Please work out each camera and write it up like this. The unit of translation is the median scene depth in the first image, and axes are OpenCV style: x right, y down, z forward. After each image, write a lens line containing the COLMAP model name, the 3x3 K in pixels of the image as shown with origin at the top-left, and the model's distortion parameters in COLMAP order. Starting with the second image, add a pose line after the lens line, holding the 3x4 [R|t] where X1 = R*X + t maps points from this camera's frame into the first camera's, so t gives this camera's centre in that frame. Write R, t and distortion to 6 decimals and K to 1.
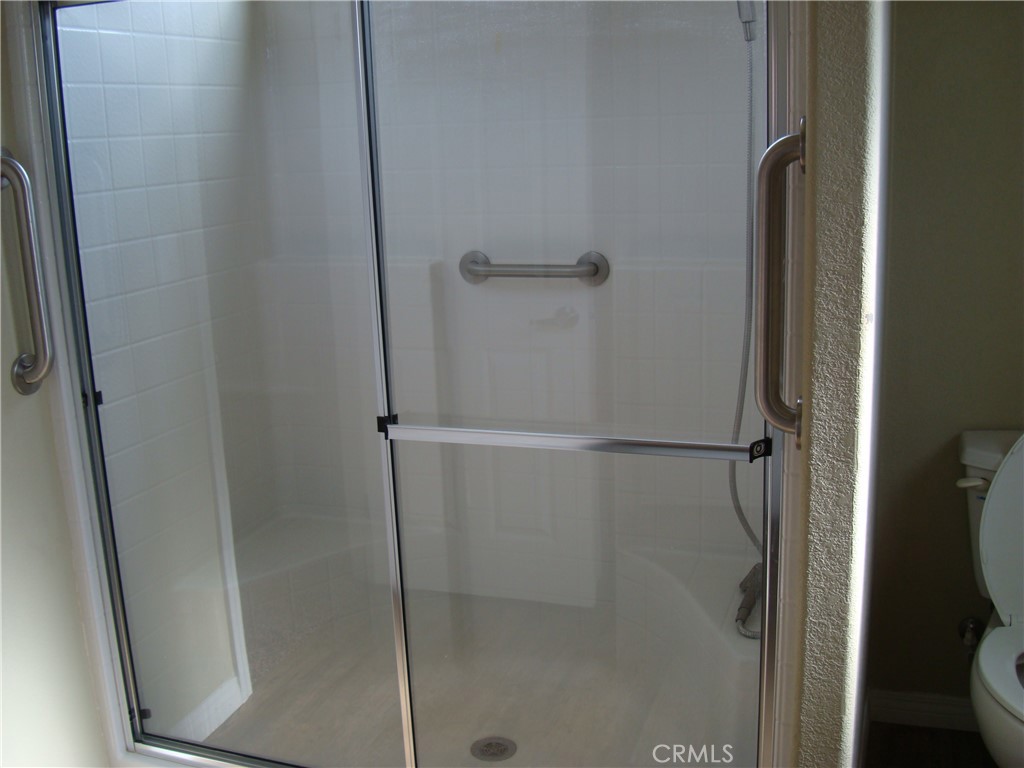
lens RADIAL K [[1092.7, 0, 506.1], [0, 1092.7, 377.8], [0, 0, 1]] dist [-0.076471, -0.095150]
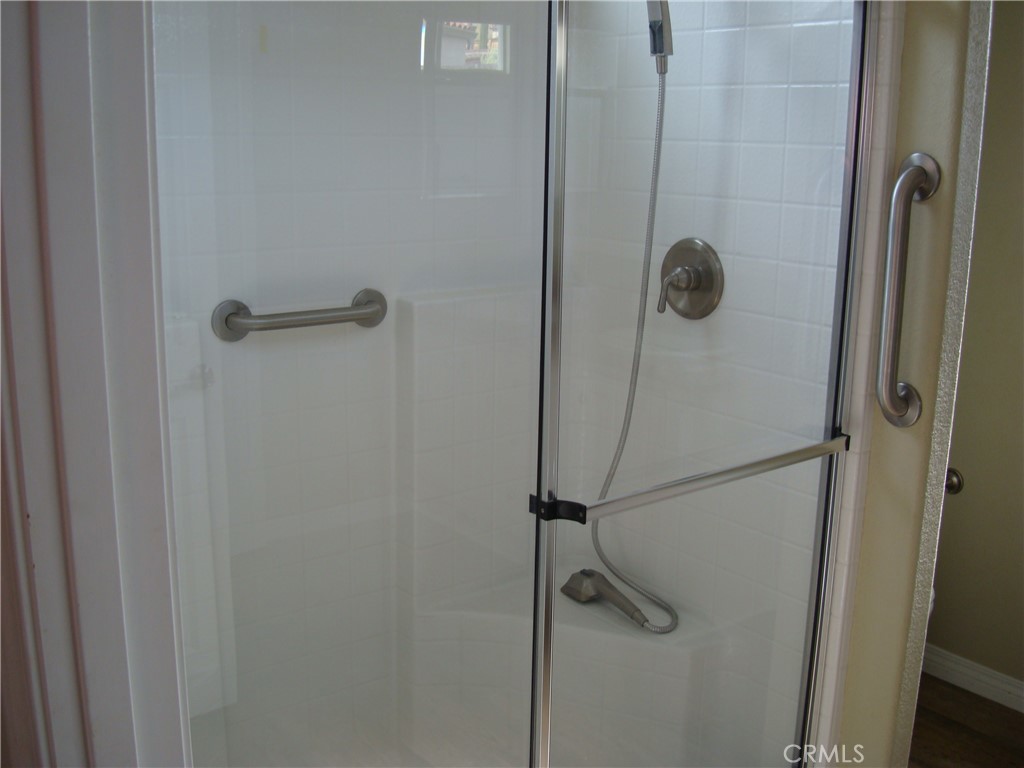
lens RADIAL K [[1092.7, 0, 506.1], [0, 1092.7, 377.8], [0, 0, 1]] dist [-0.076471, -0.095150]
pose [[0.522648, -0.143936, 0.840310, -0.599568], [0.159345, 0.984768, 0.069572, -0.087980], [-0.837525, 0.097538, 0.537623, 0.444159]]
